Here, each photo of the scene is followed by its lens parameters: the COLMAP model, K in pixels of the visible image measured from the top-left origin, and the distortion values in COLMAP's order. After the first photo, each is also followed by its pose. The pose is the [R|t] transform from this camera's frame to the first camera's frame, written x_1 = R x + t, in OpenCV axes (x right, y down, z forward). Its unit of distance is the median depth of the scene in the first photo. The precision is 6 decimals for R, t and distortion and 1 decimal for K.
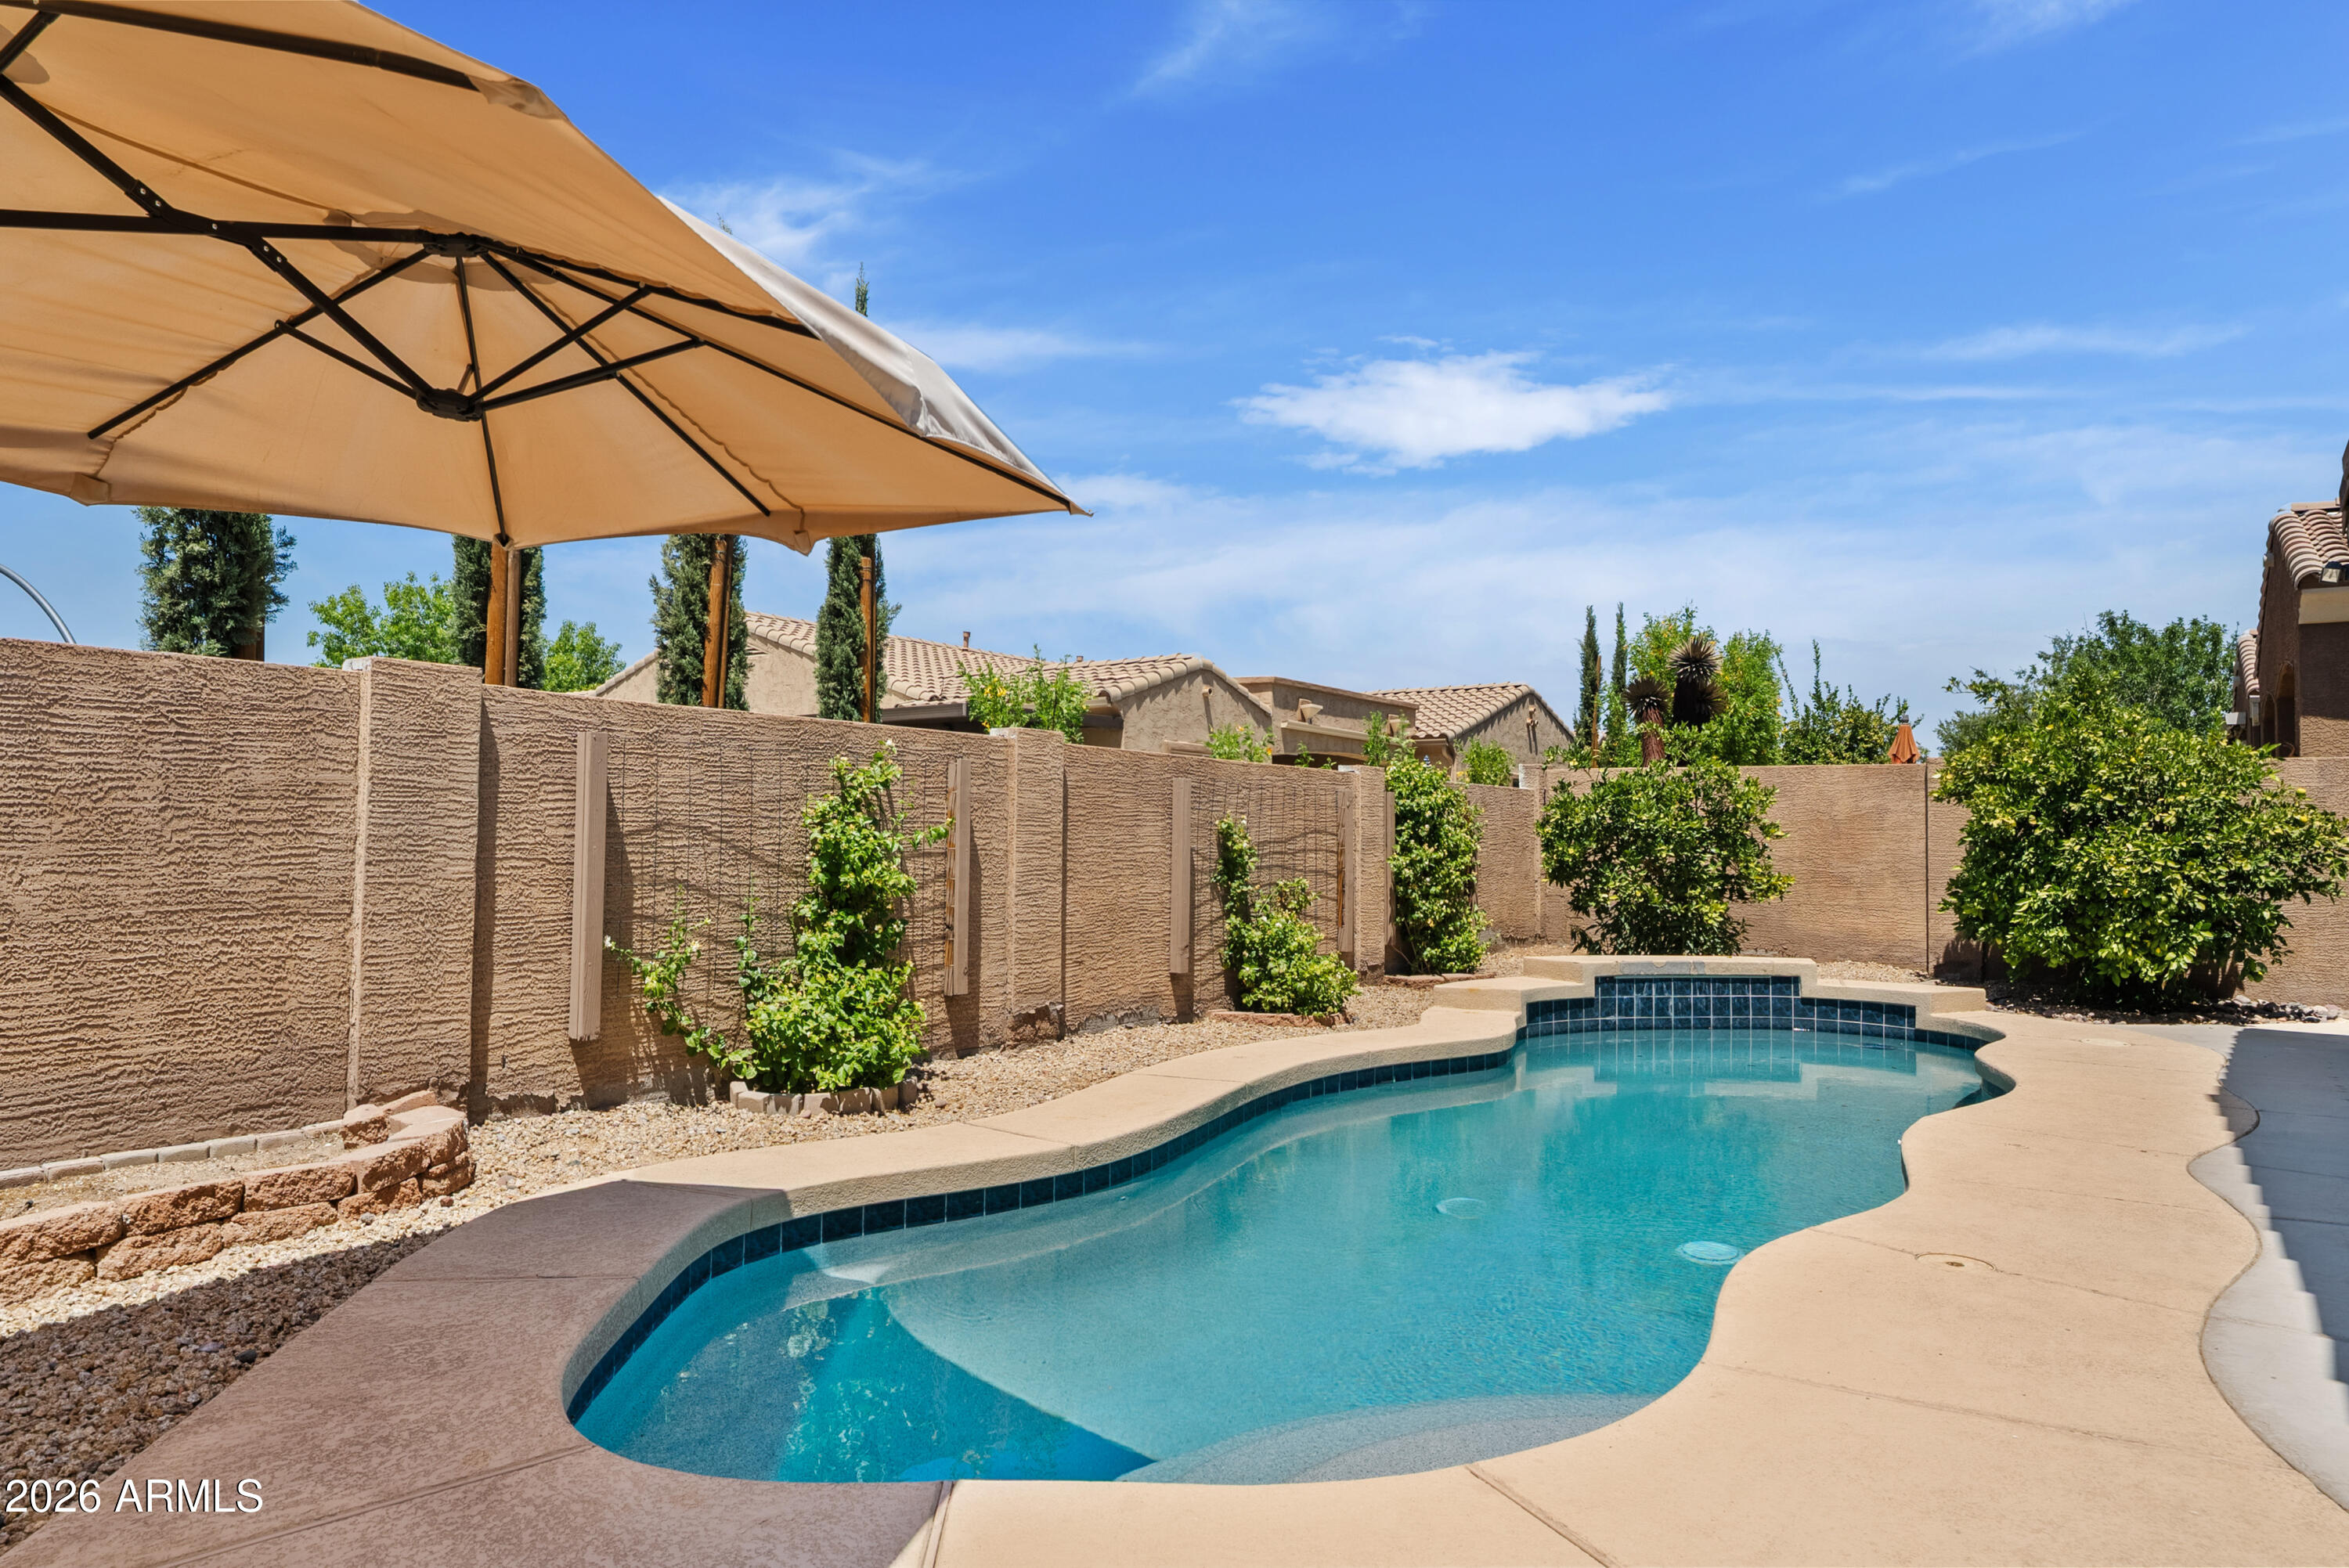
lens RADIAL K [[1423.7, 0, 1174.5], [0, 1423.7, 784.0], [0, 0, 1]] dist [-0.002258, -0.000719]
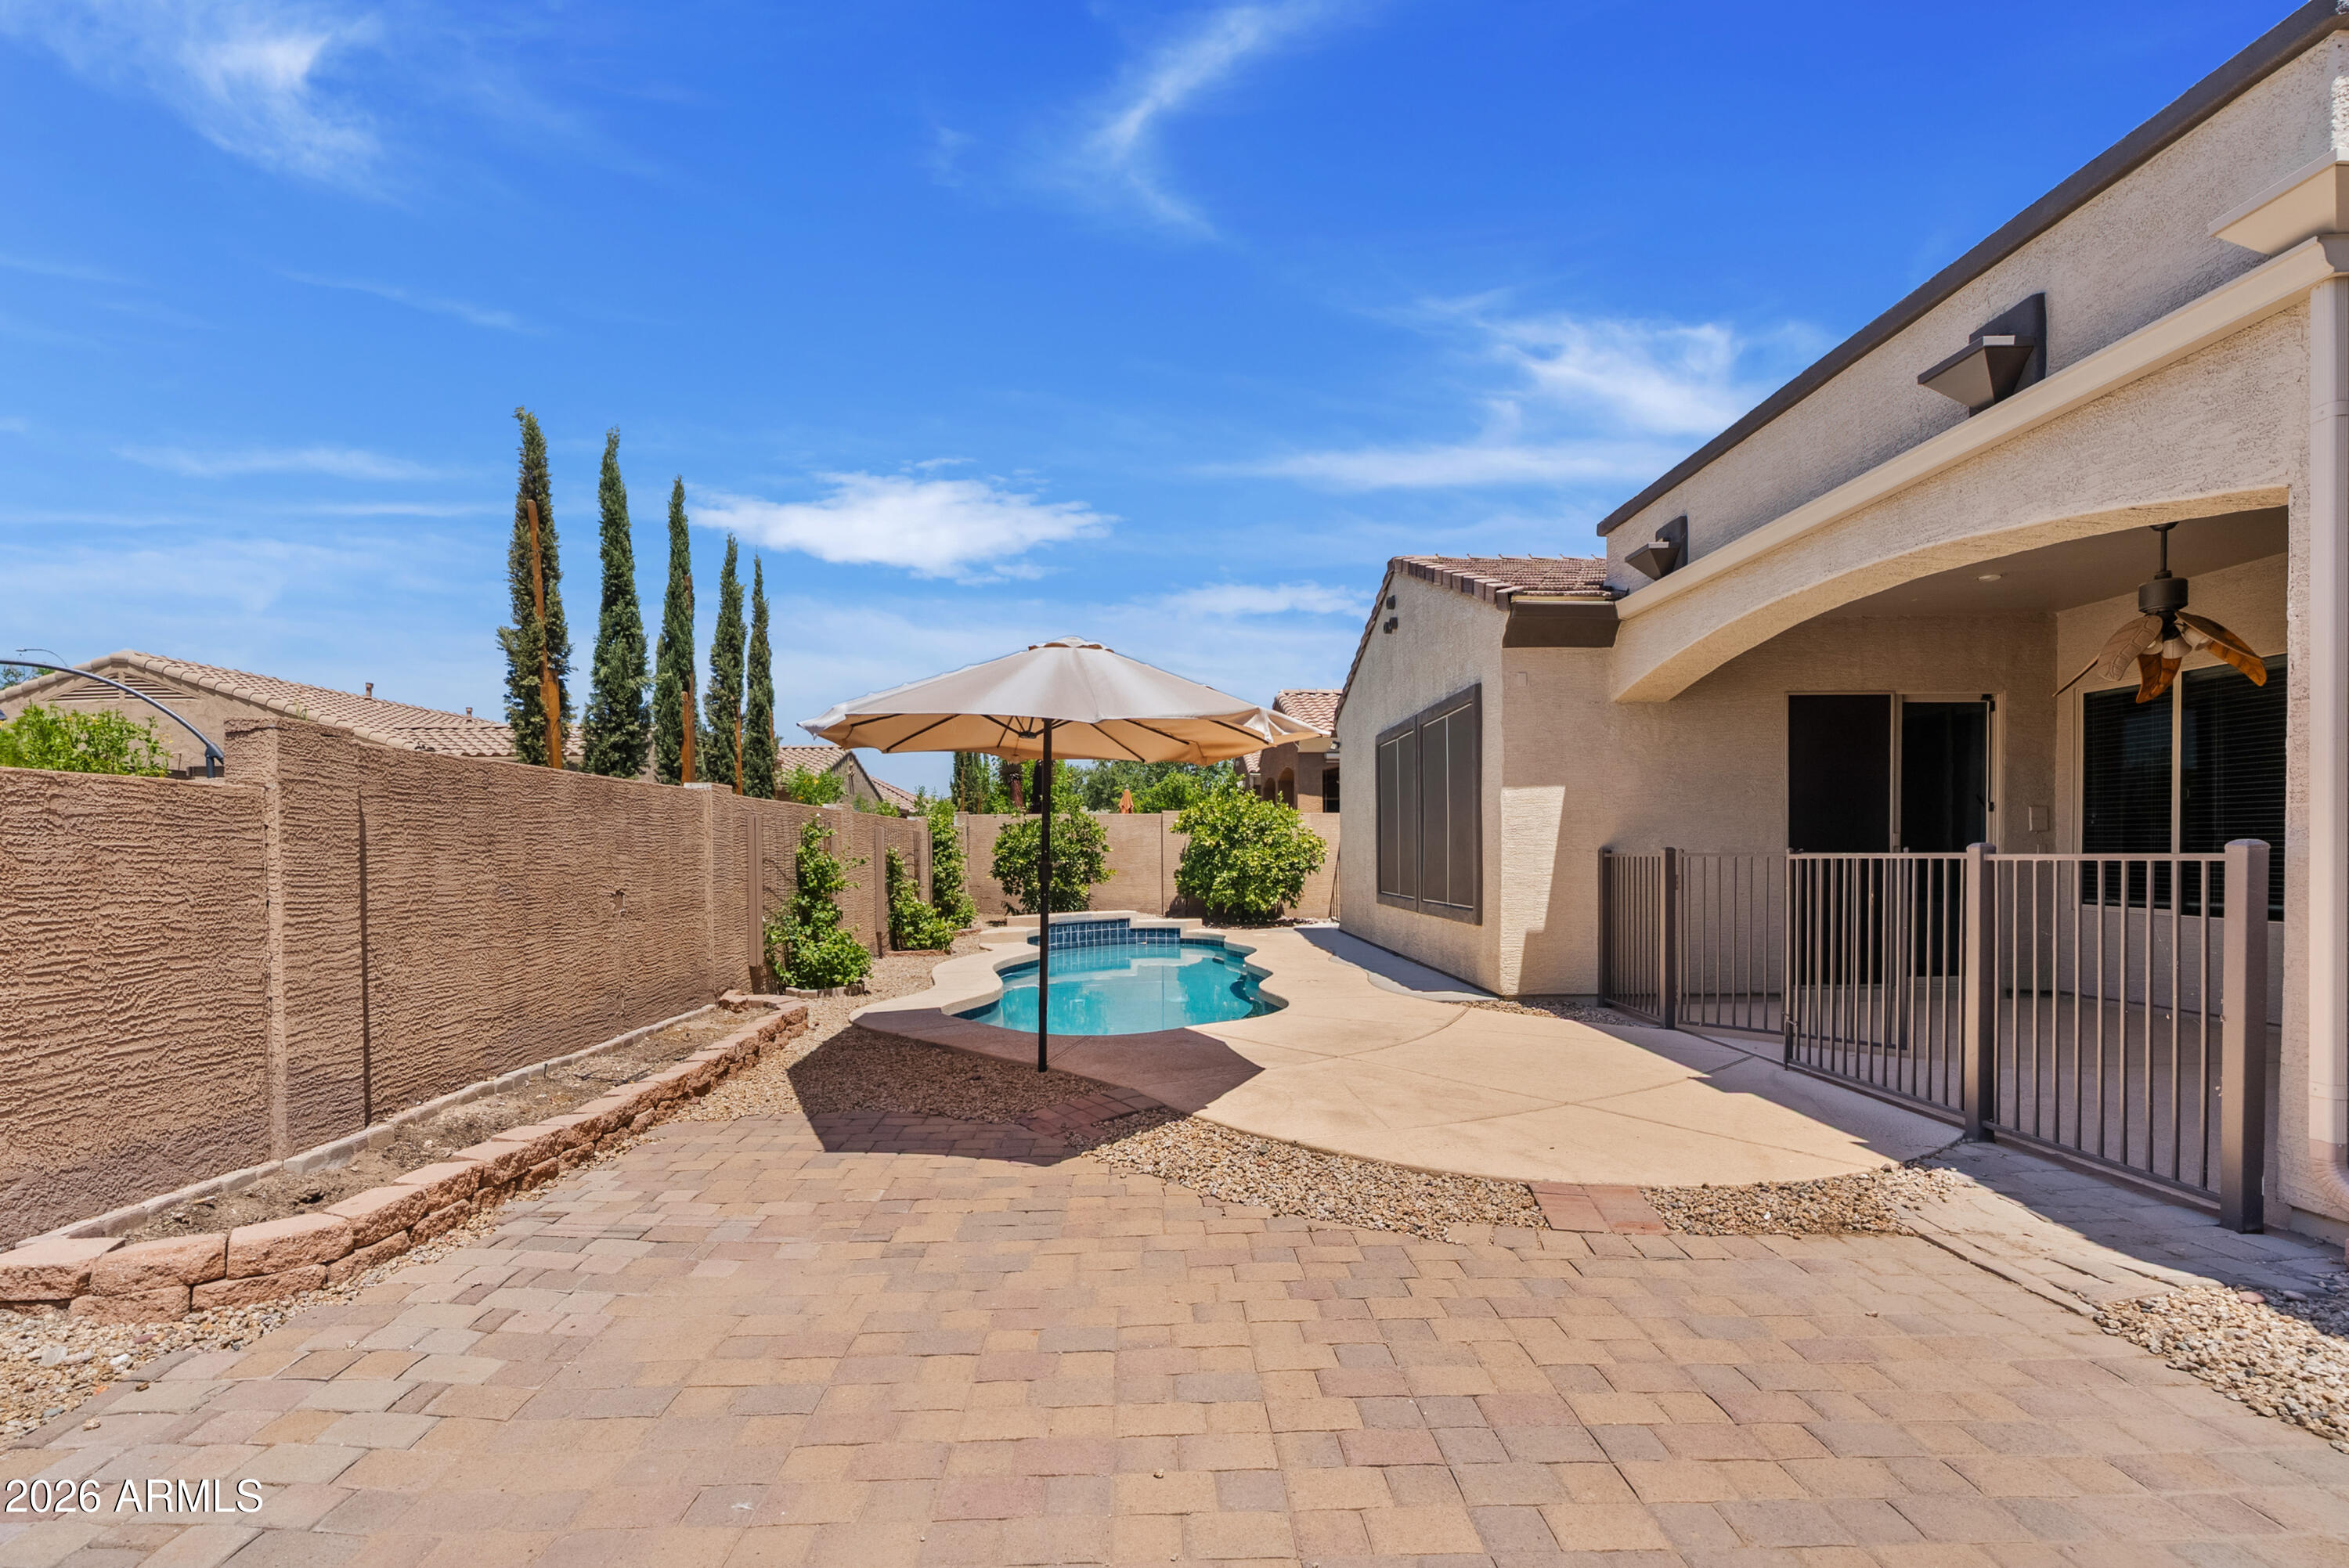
lens RADIAL K [[1059.2, 0, 1185.3], [0, 1059.2, 783.7], [0, 0, 1]] dist [-0.005614, 0.001537]
pose [[0.806504, 0.017466, 0.590971, -0.424391], [-0.004031, 0.999703, -0.024044, -0.026087], [-0.591215, 0.017010, 0.806335, -0.312430]]
